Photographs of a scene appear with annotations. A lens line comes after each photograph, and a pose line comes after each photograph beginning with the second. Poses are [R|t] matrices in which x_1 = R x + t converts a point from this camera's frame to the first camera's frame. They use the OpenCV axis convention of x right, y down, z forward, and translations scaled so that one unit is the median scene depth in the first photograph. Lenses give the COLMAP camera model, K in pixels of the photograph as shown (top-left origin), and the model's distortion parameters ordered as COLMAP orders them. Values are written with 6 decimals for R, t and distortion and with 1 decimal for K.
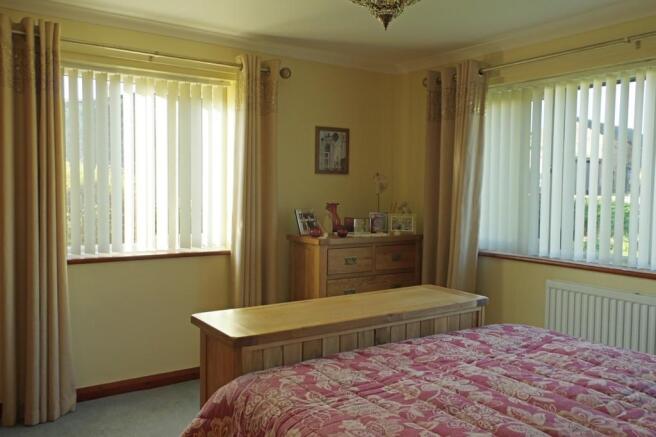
lens RADIAL K [[524.5, 0, 325.9], [0, 524.5, 218.2], [0, 0, 1]] dist [0.004162, -0.000276]
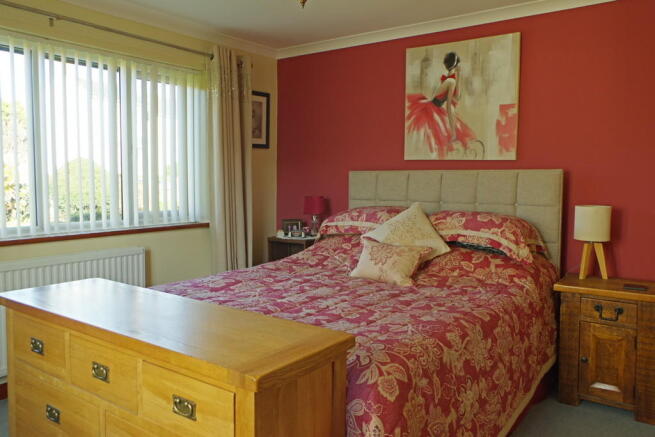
lens RADIAL K [[523.7, 0, 325.4], [0, 523.7, 218.0], [0, 0, 1]] dist [0.004162, -0.000276]
pose [[-0.331660, -0.081539, 0.939869, -0.956313], [0.038605, 0.994250, 0.099880, -0.033778], [-0.942609, 0.069410, -0.326605, 1.367582]]
